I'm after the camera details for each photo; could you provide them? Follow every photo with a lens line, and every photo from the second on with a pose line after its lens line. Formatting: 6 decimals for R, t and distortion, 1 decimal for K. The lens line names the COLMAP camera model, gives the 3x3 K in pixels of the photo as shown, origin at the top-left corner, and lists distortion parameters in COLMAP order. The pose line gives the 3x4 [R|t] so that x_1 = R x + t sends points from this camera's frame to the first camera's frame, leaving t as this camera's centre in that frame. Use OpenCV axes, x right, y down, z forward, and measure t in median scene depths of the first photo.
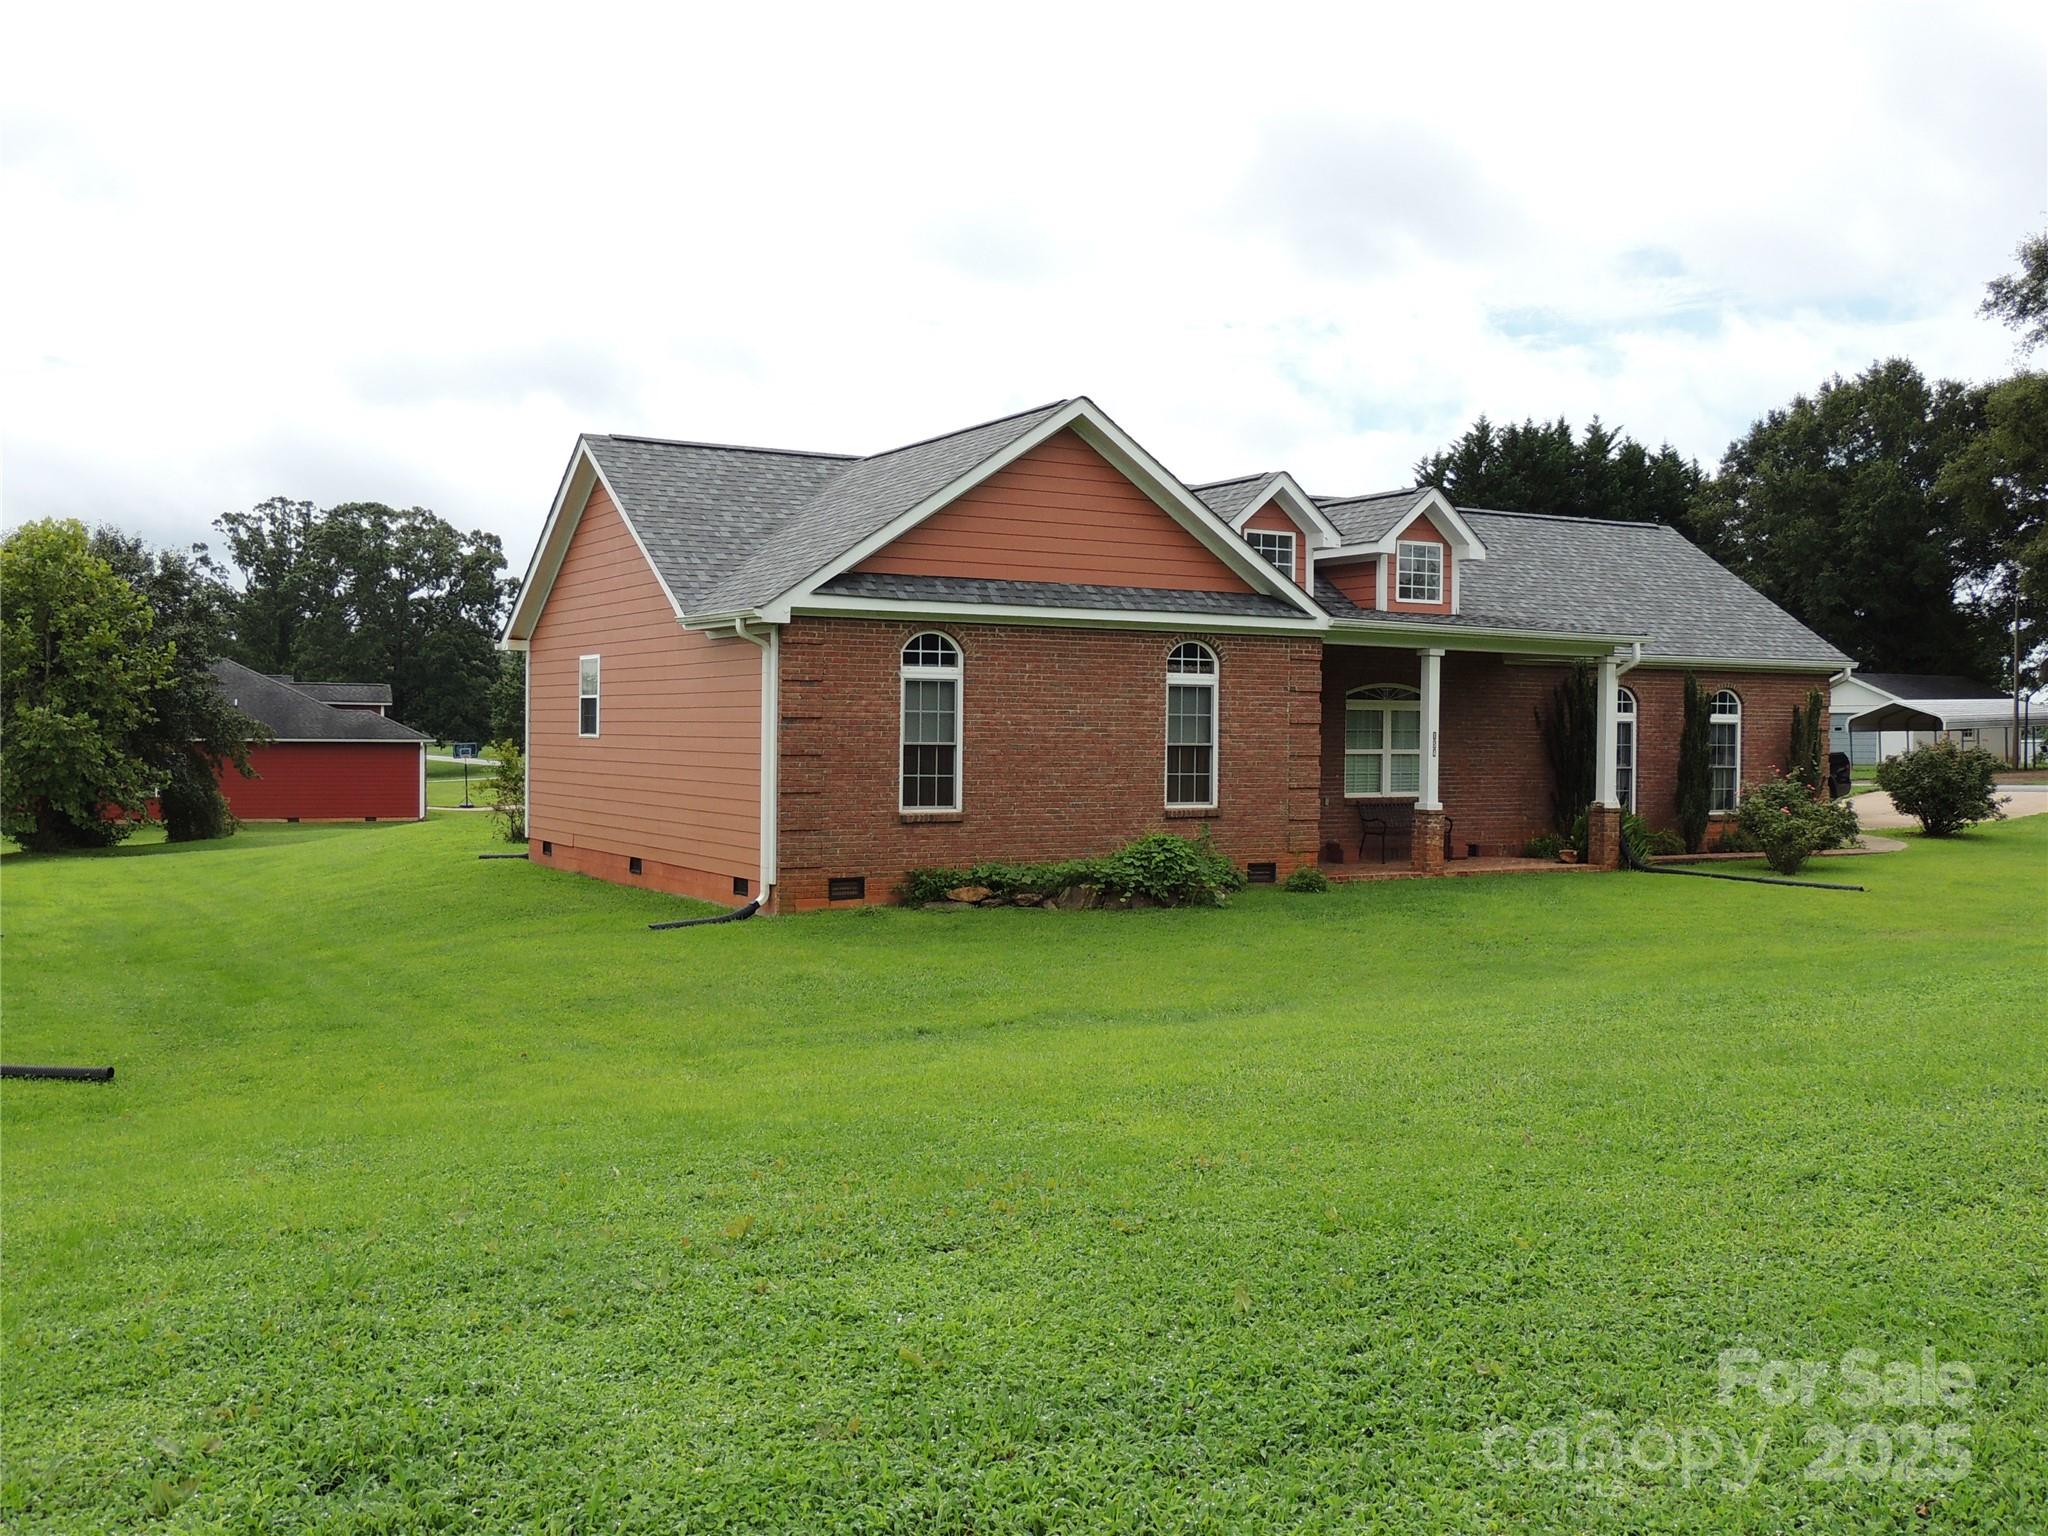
lens RADIAL K [[1991.7, 0, 1024.0], [0, 1991.7, 768.0], [0, 0, 1]] dist [-0.032334, -0.005606]
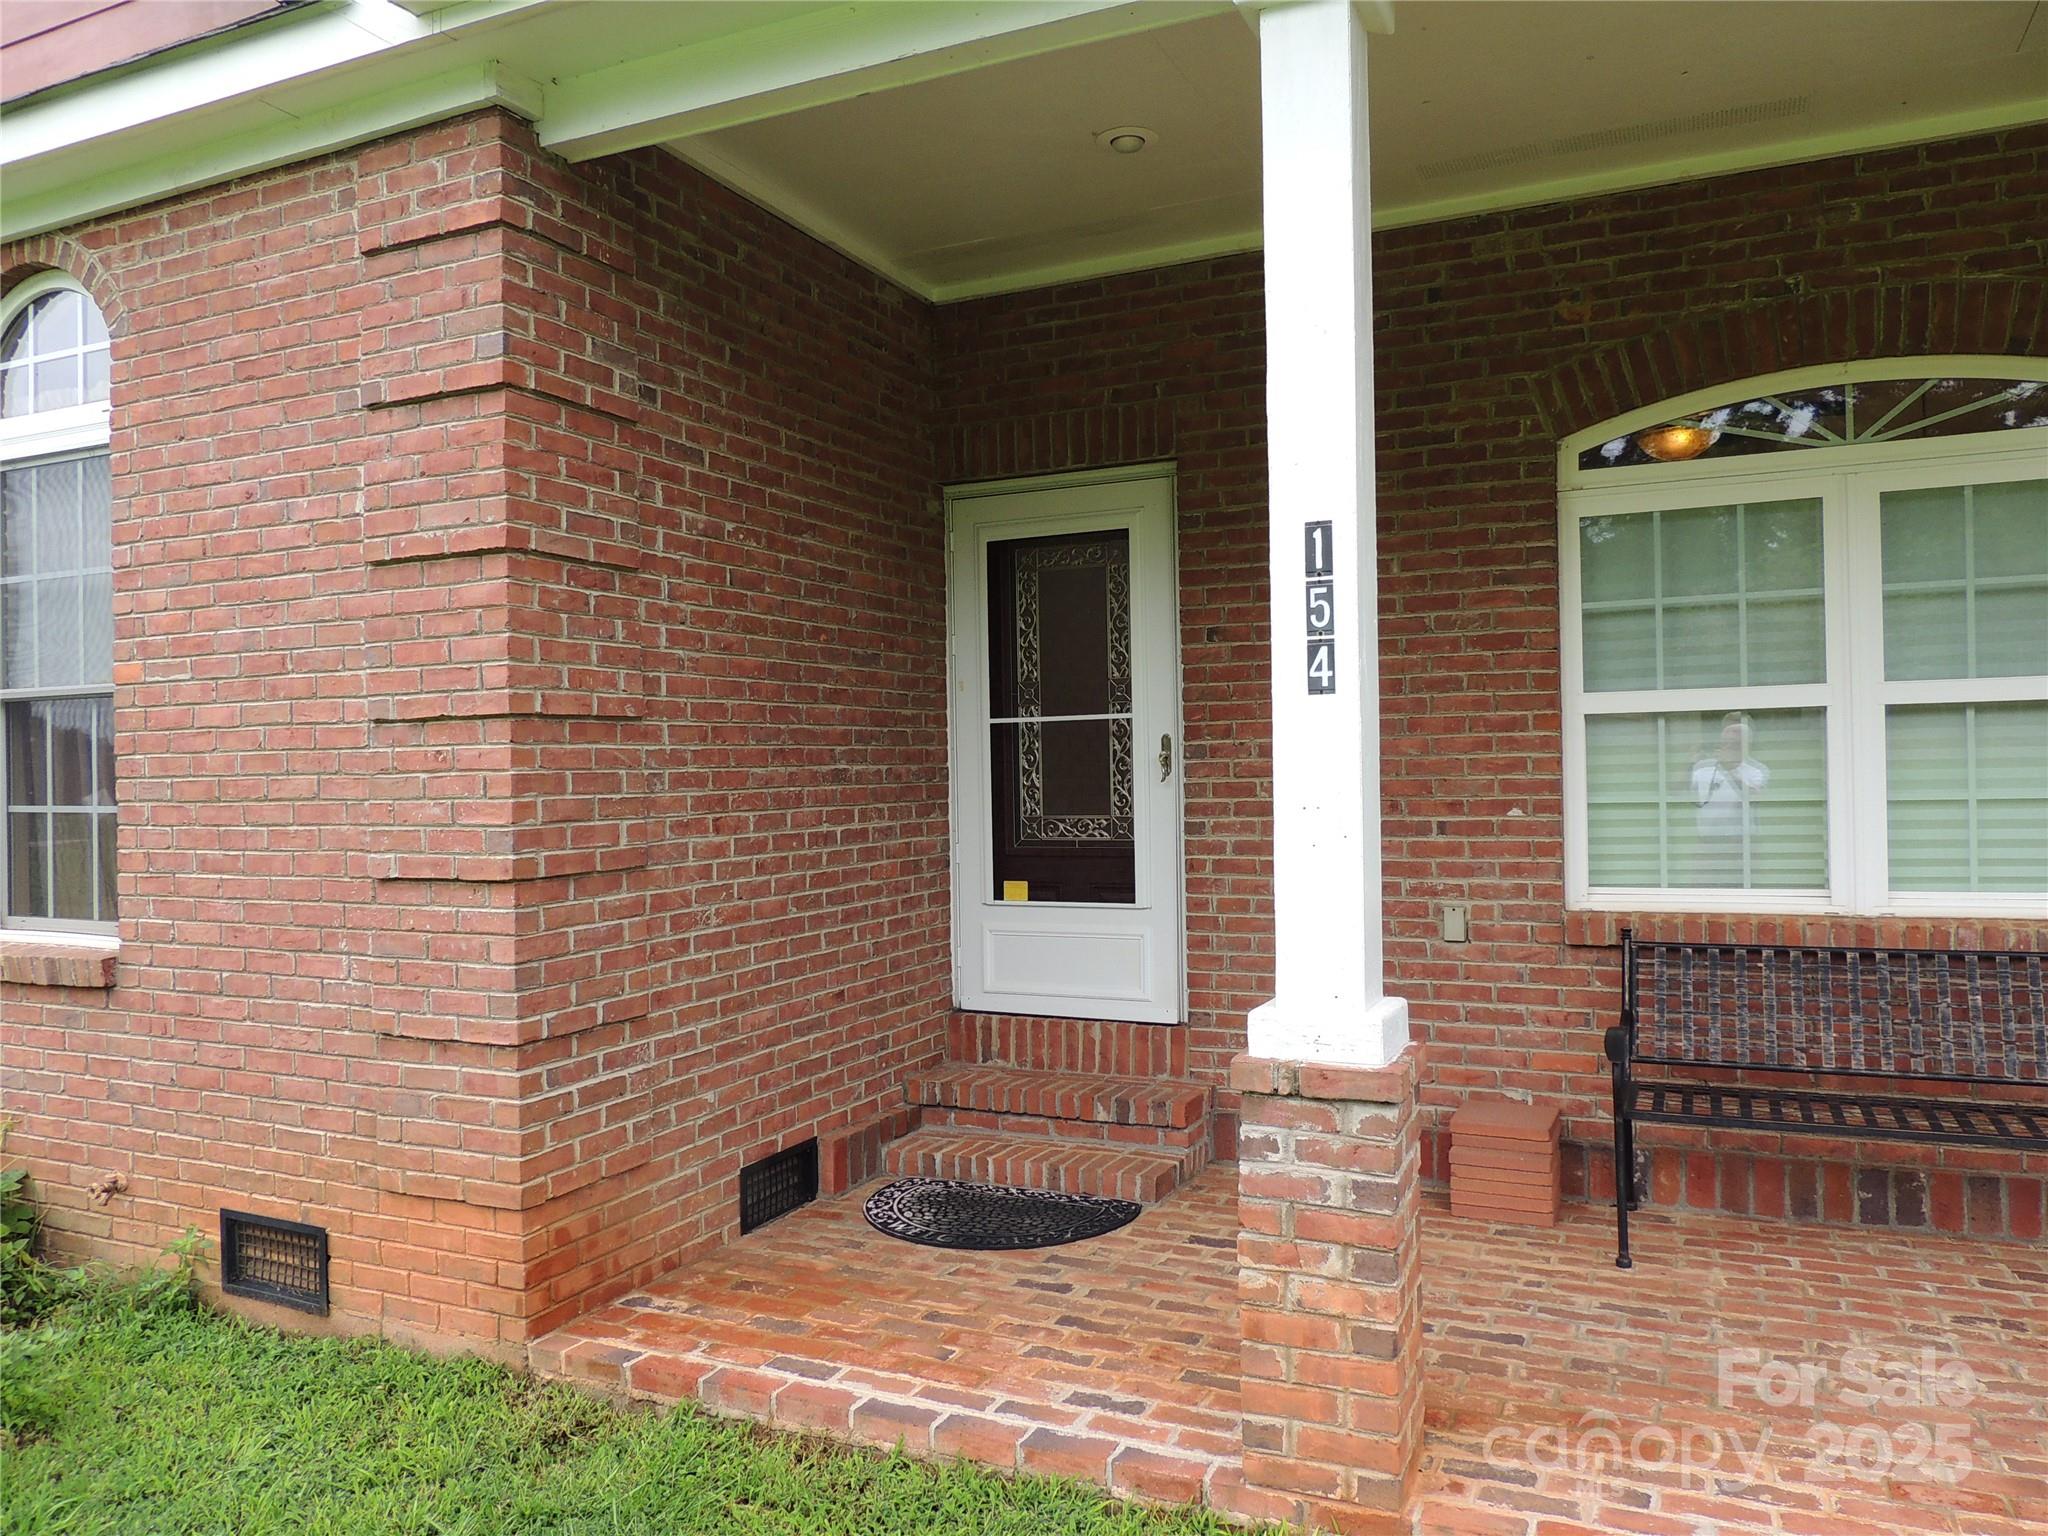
lens RADIAL K [[1445.8, 0, 1024.0], [0, 1445.8, 768.0], [0, 0, 1]] dist [-0.023388, 0.000203]
pose [[0.558528, -0.030501, -0.828925, 0.305545], [-0.002431, 0.999259, -0.038407, 0.004371], [0.829482, 0.023466, 0.558040, 1.008168]]
